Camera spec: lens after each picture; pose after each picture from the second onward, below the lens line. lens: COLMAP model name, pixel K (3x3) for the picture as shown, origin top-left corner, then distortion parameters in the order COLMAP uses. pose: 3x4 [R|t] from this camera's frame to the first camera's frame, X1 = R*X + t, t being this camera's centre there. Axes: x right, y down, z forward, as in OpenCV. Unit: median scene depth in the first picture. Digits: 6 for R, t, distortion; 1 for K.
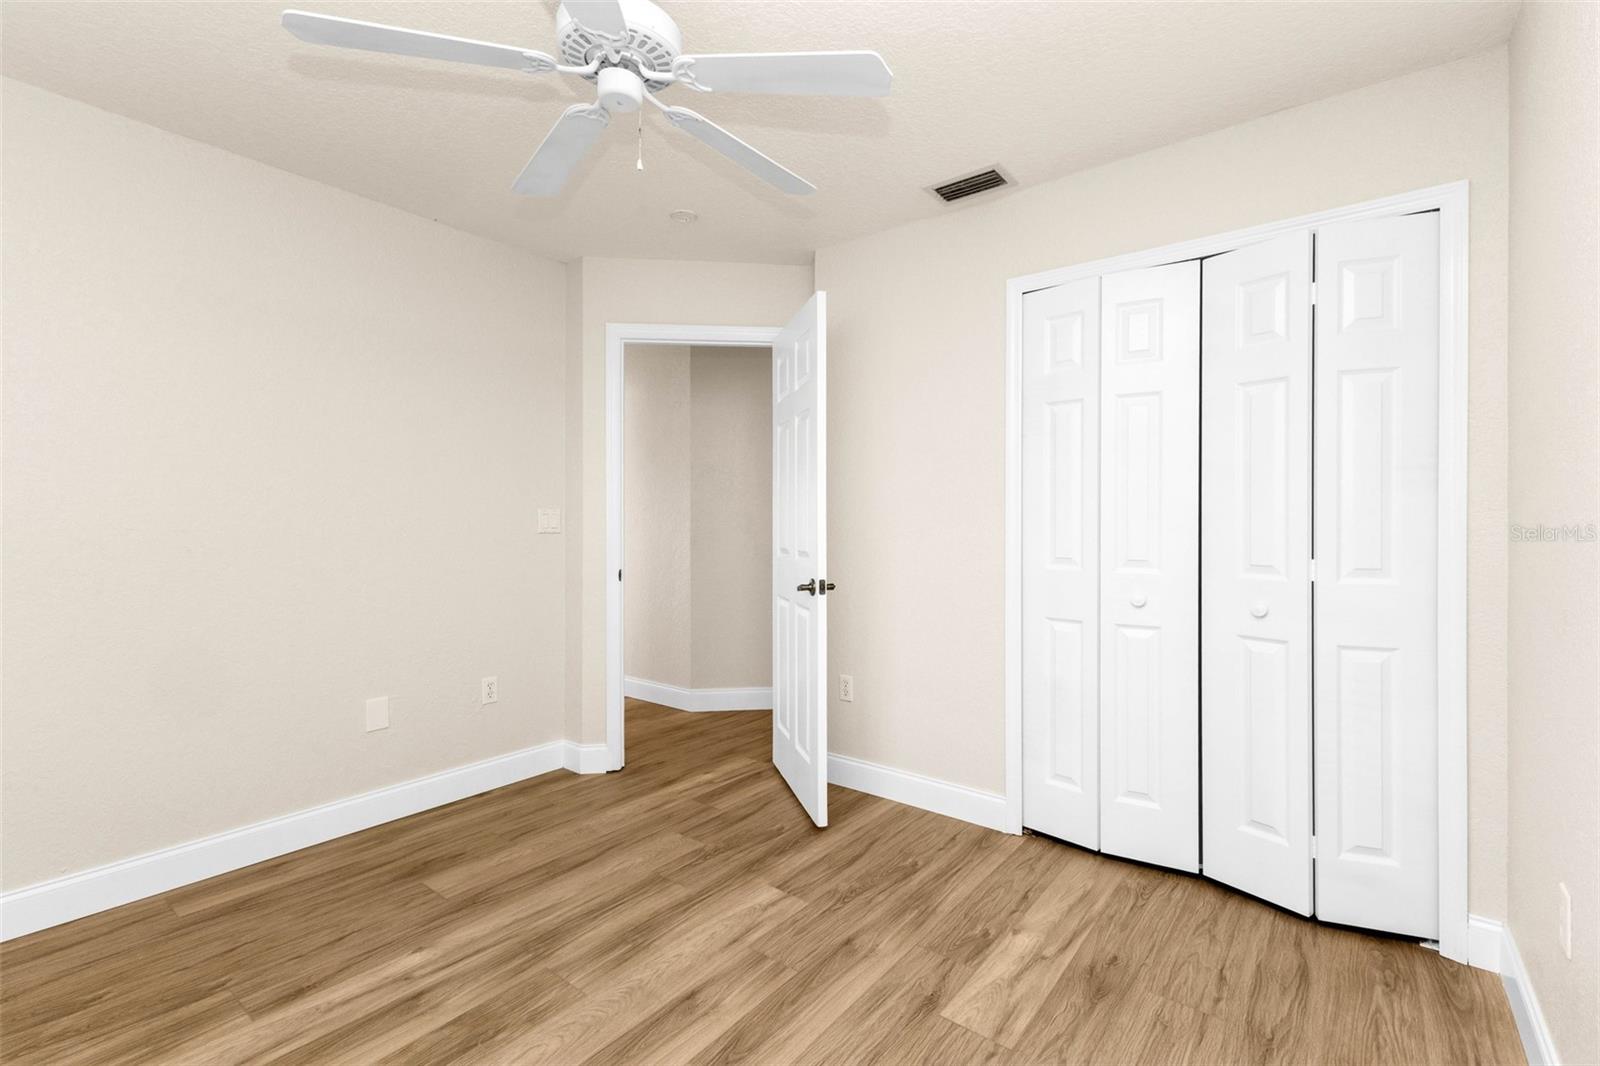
lens RADIAL K [[687.7, 0, 800.0], [0, 687.7, 533.0], [0, 0, 1]] dist [0.006092, -0.000351]
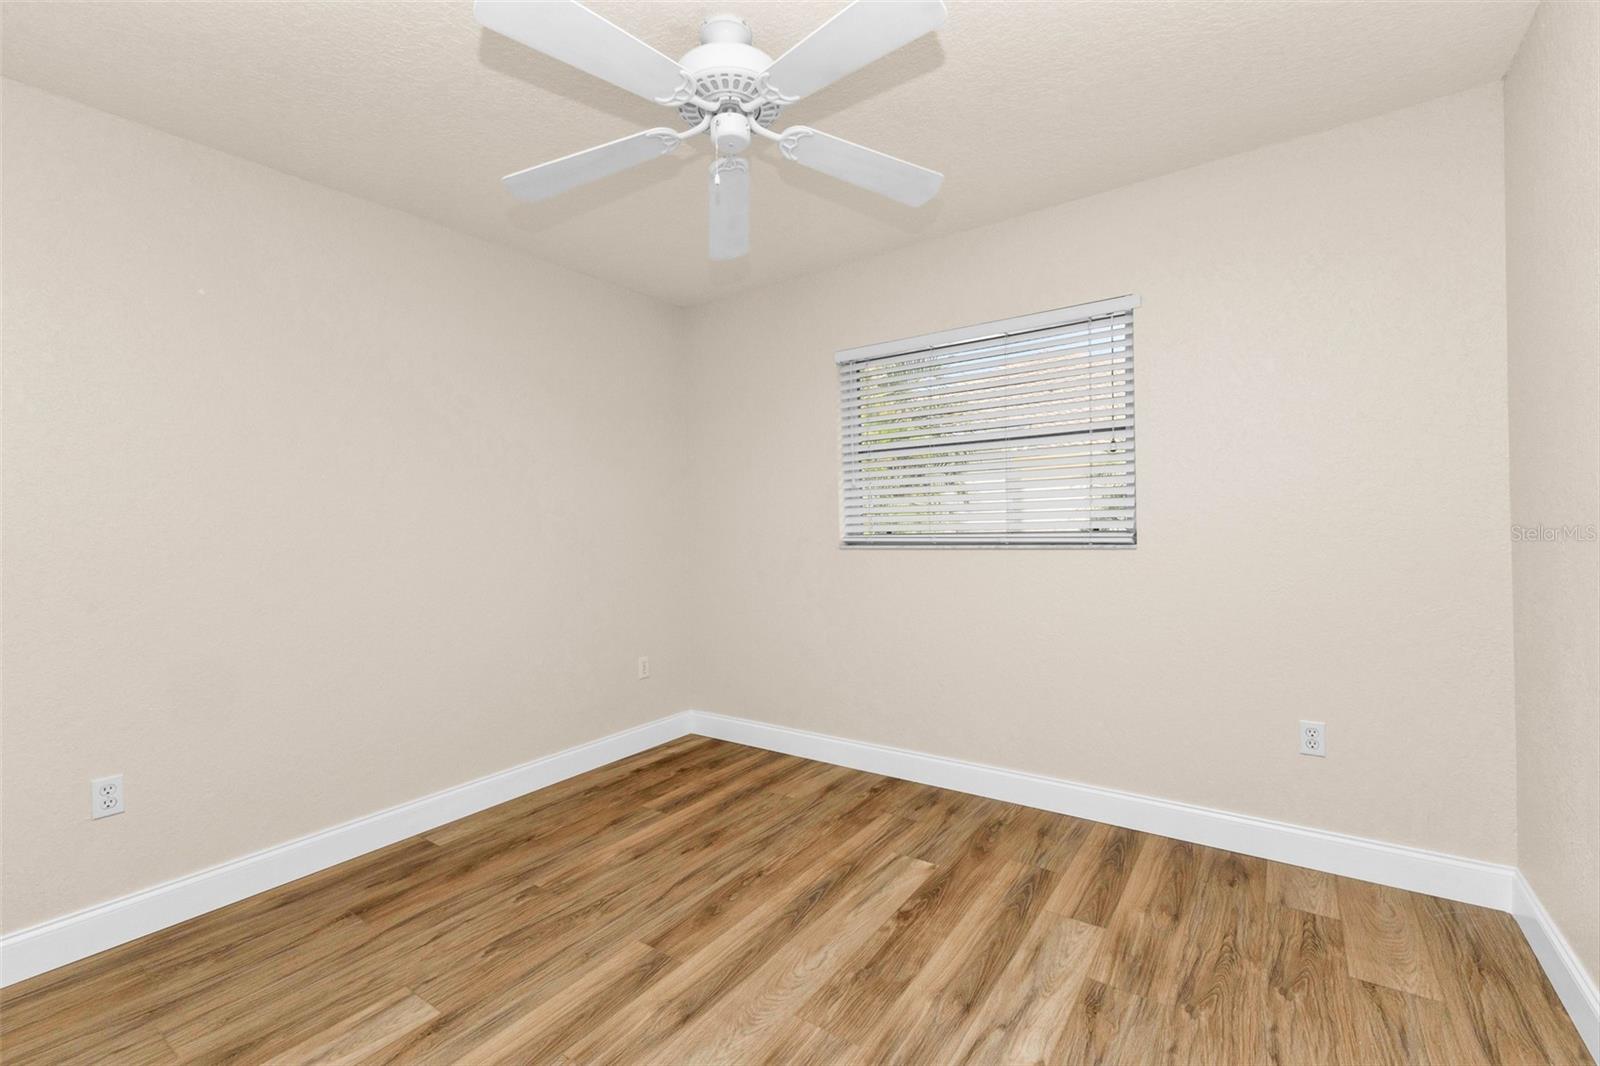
lens RADIAL K [[687.7, 0, 800.0], [0, 687.7, 533.0], [0, 0, 1]] dist [0.006092, -0.000351]
pose [[-0.998198, 0.019897, -0.056618, -0.283069], [0.019107, 0.999713, 0.014456, -0.022324], [0.056889, 0.013348, -0.998291, 2.012729]]
